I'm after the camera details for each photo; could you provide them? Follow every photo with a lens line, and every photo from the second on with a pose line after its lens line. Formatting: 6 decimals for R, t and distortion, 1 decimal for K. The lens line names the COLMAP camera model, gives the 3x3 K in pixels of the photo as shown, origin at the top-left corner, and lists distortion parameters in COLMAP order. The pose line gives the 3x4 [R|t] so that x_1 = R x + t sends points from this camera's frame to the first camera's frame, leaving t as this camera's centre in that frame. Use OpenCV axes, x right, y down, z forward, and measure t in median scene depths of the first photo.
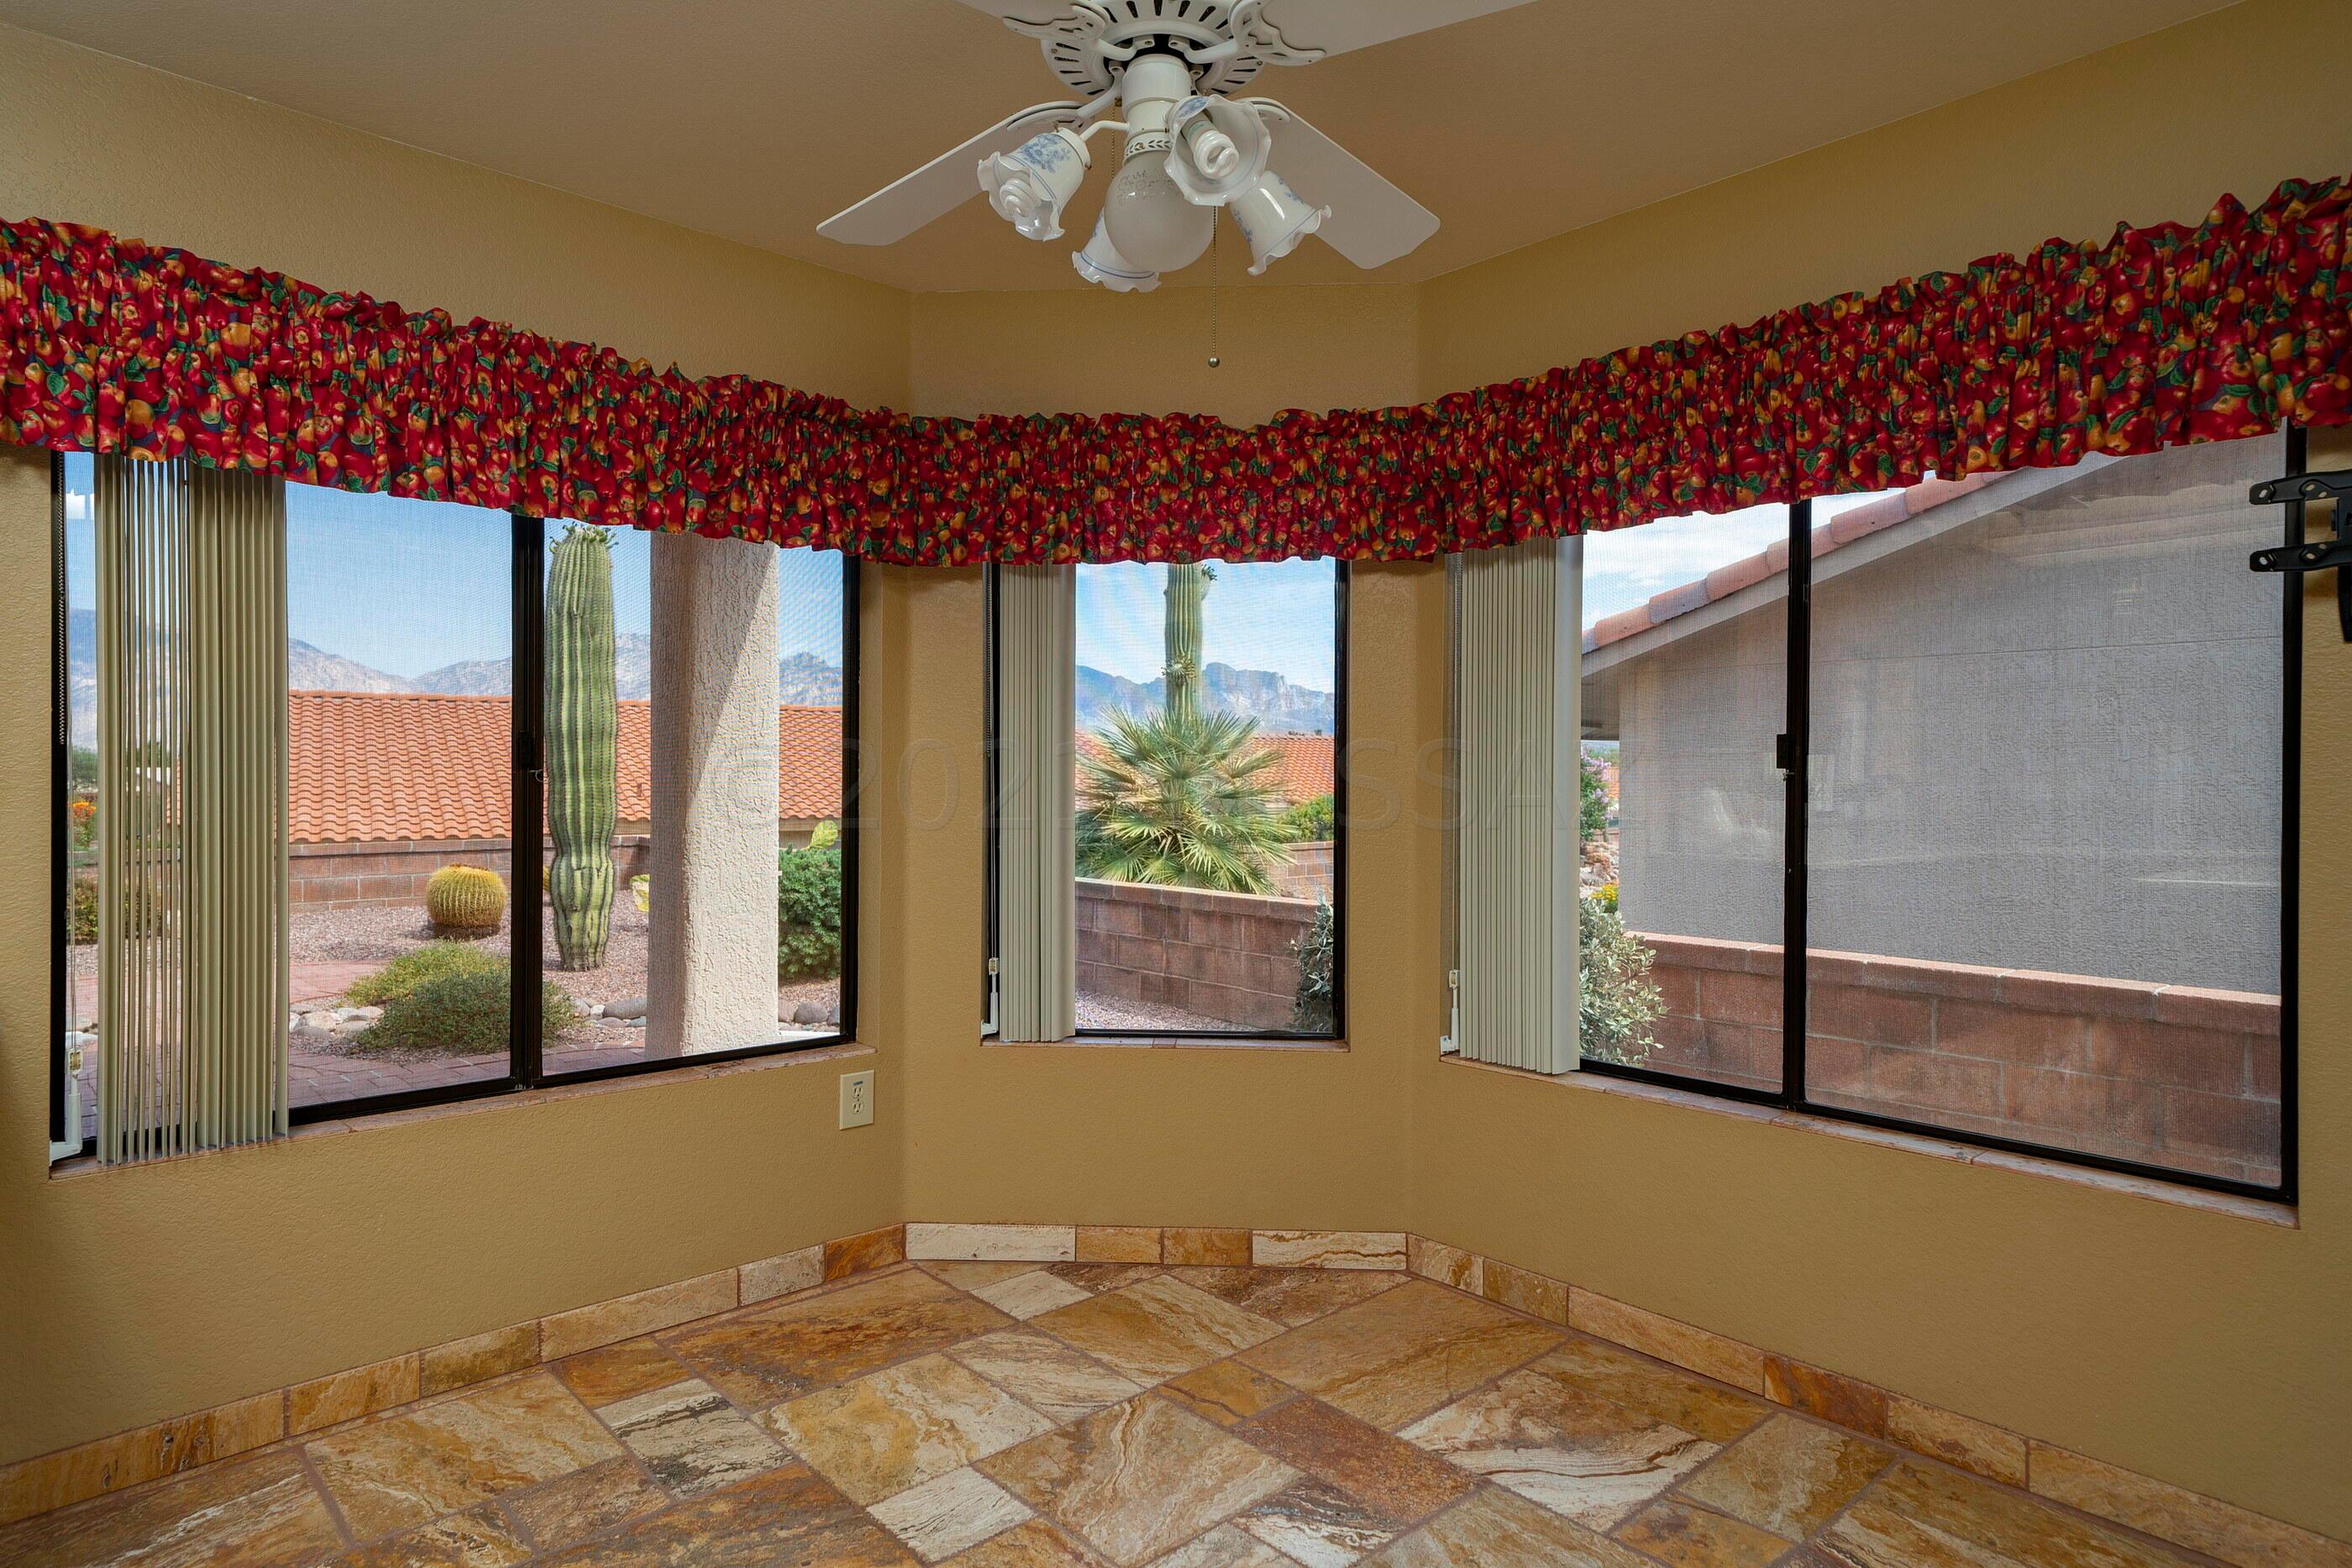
lens RADIAL K [[1333.7, 0, 1113.4], [0, 1333.7, 790.1], [0, 0, 1]] dist [0.017153, 0.000517]
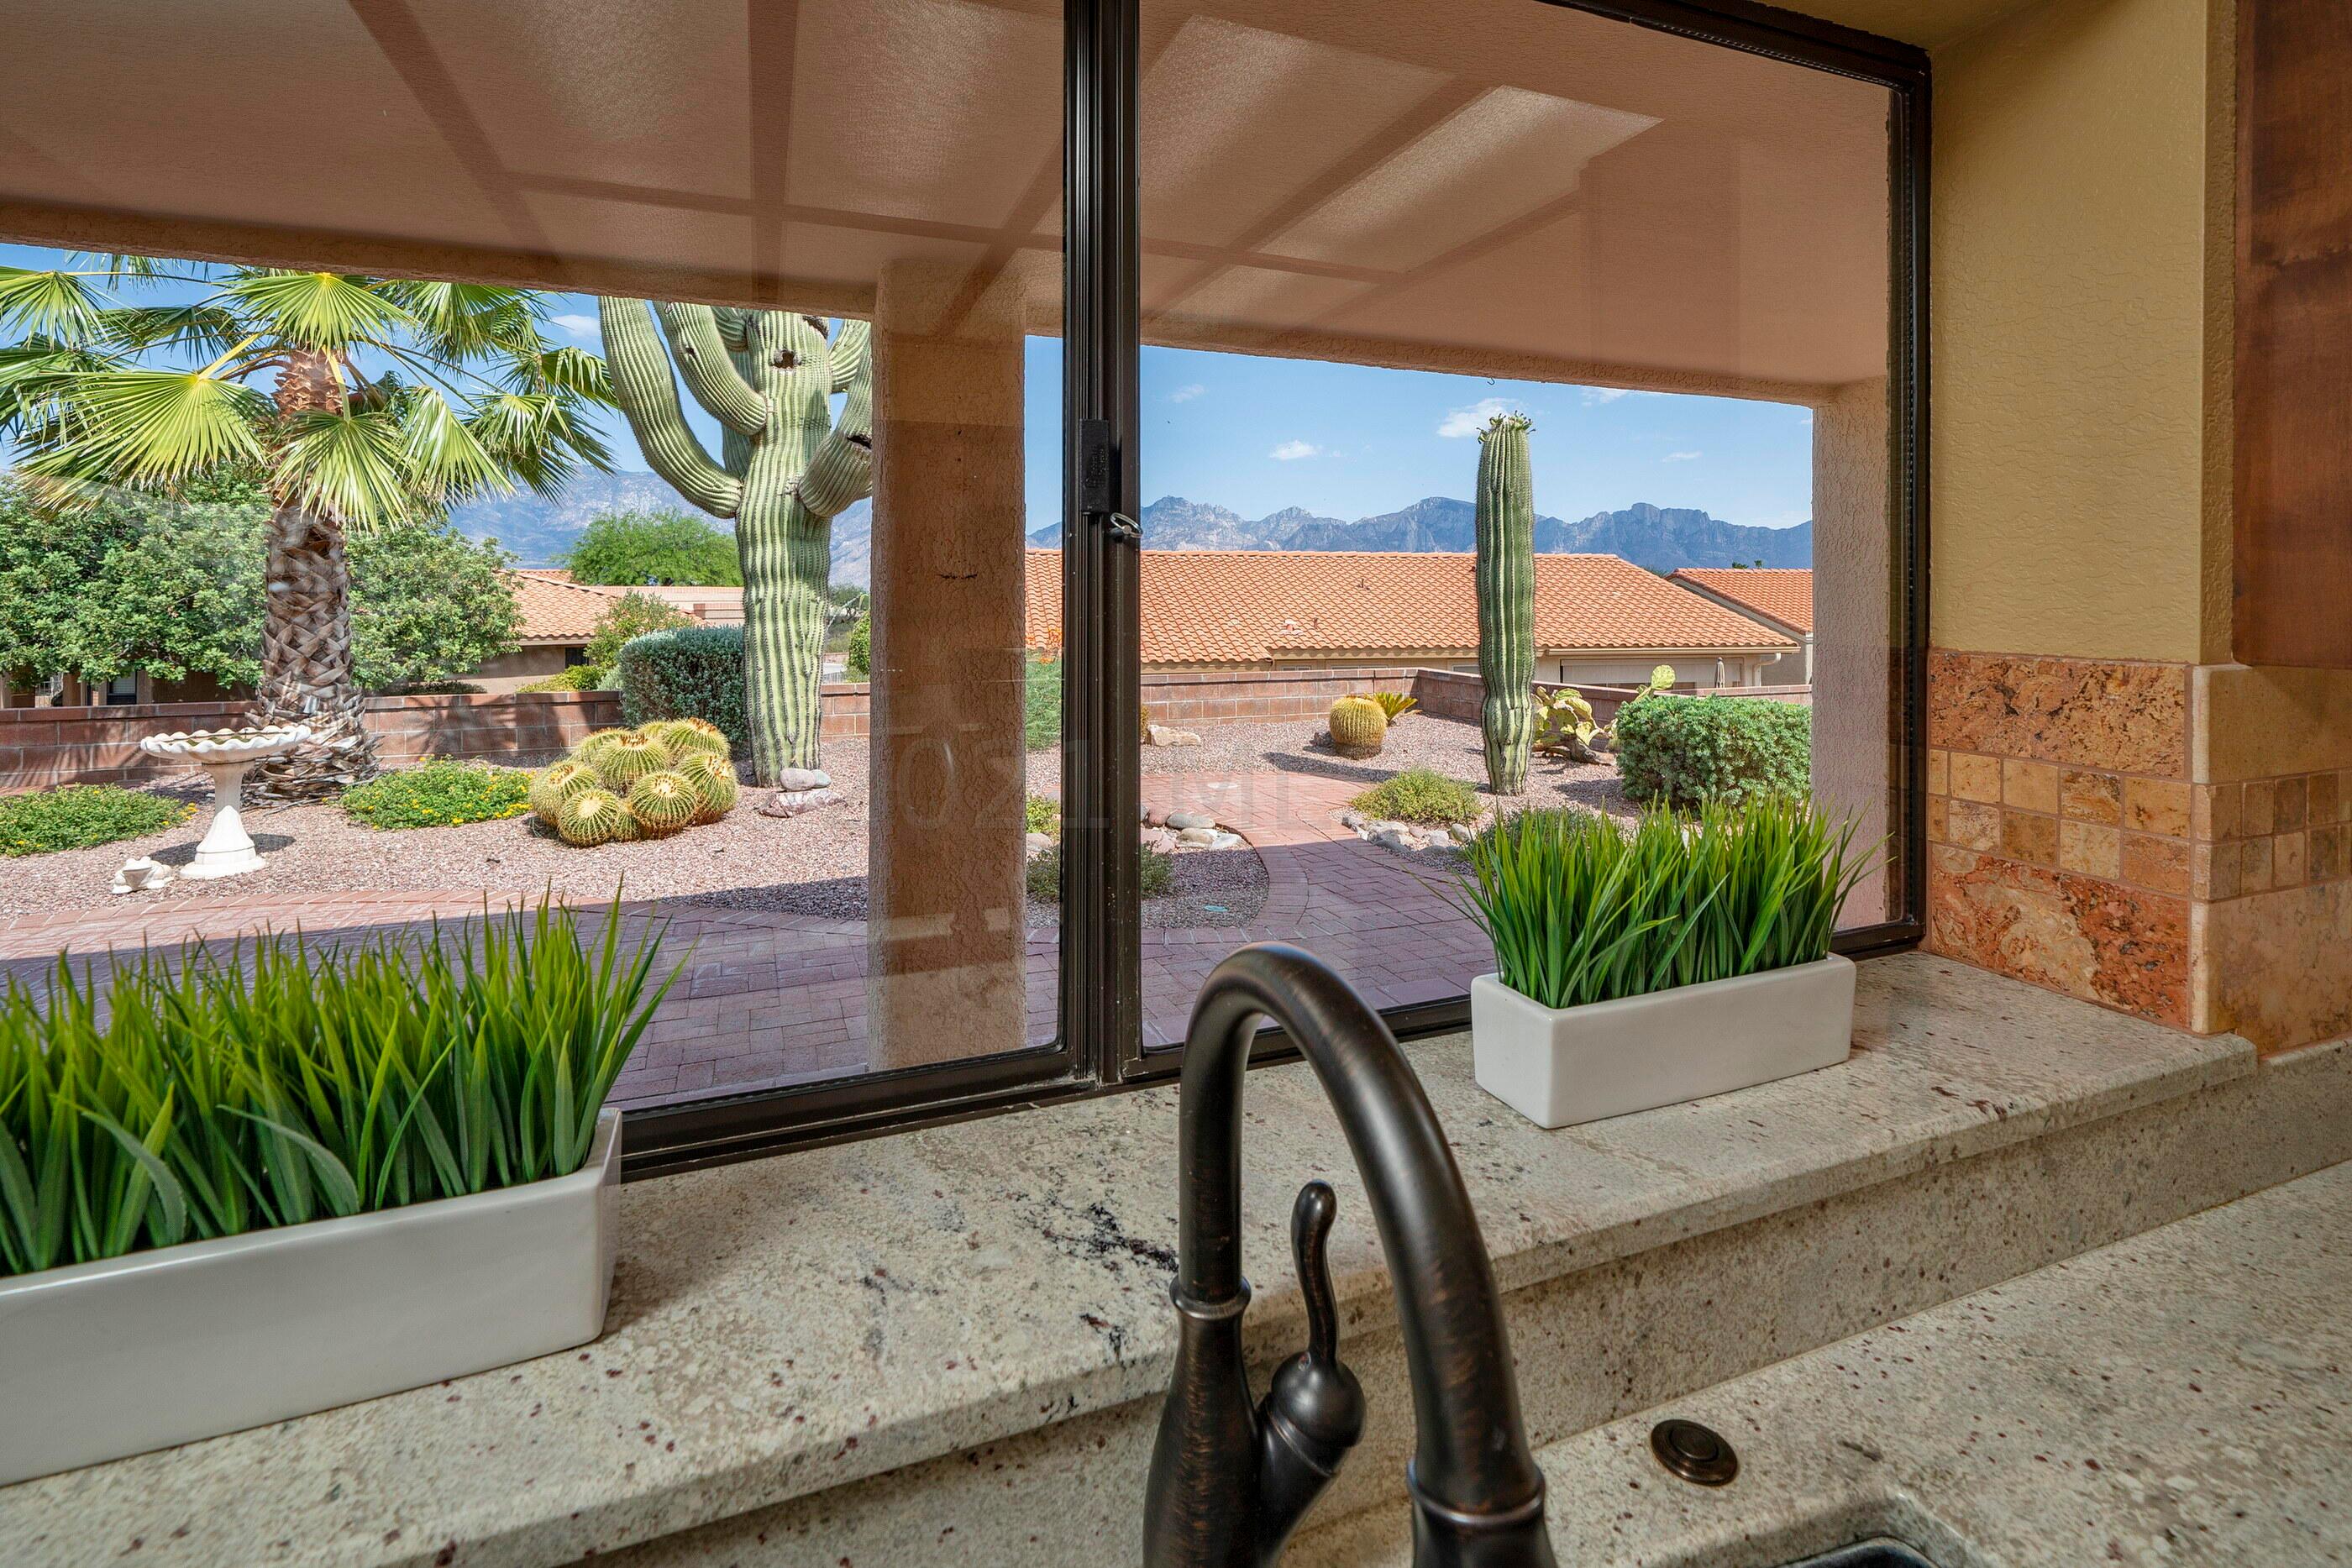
lens RADIAL K [[1030.3, 0, 1102.5], [0, 1030.3, 583.7], [0, 0, 1]] dist [0.015587, -0.000073]
pose [[0.934261, -0.007310, -0.356516, -1.084098], [-0.001939, 0.999671, -0.025580, -0.069843], [0.356586, 0.024589, 0.933939, 0.062043]]
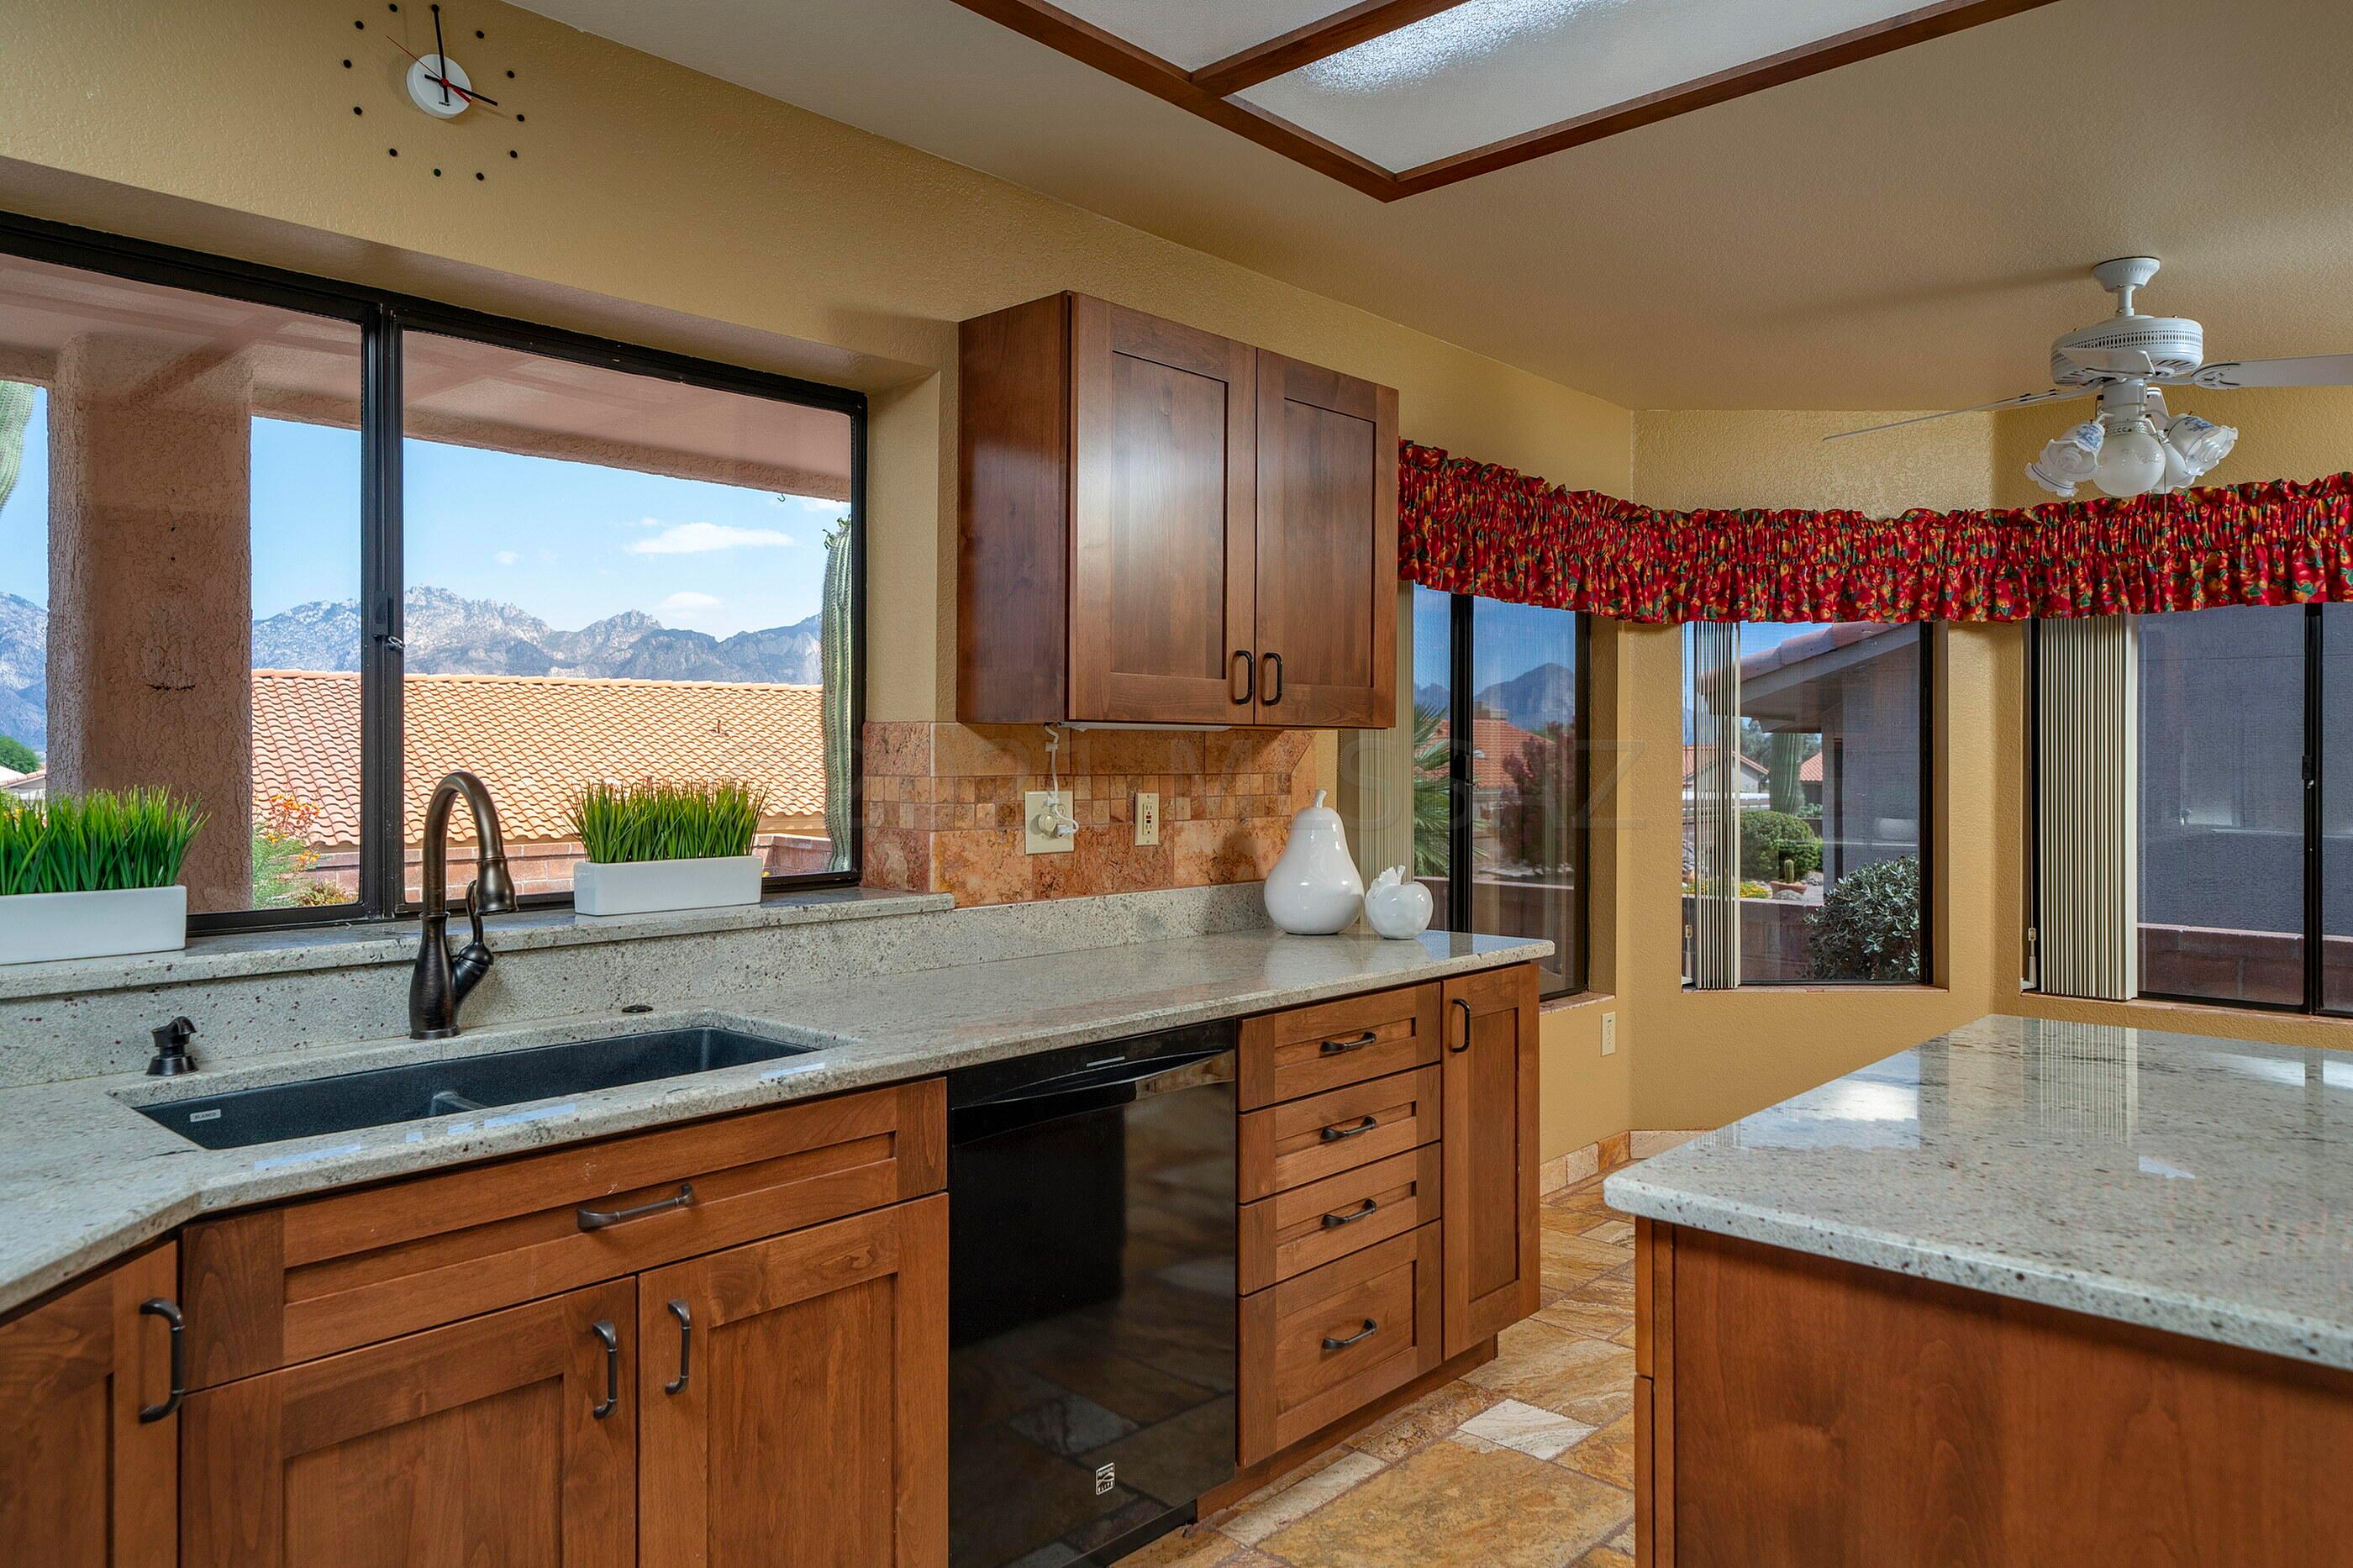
lens RADIAL K [[1612.0, 0, 1083.8], [0, 1612.0, 749.7], [0, 0, 1]] dist [-0.022332, 0.001962]
pose [[0.995905, -0.000549, 0.090404, -0.894757], [0.001979, 0.999874, -0.015728, -0.021824], [-0.090384, 0.015842, 0.995781, -0.545918]]
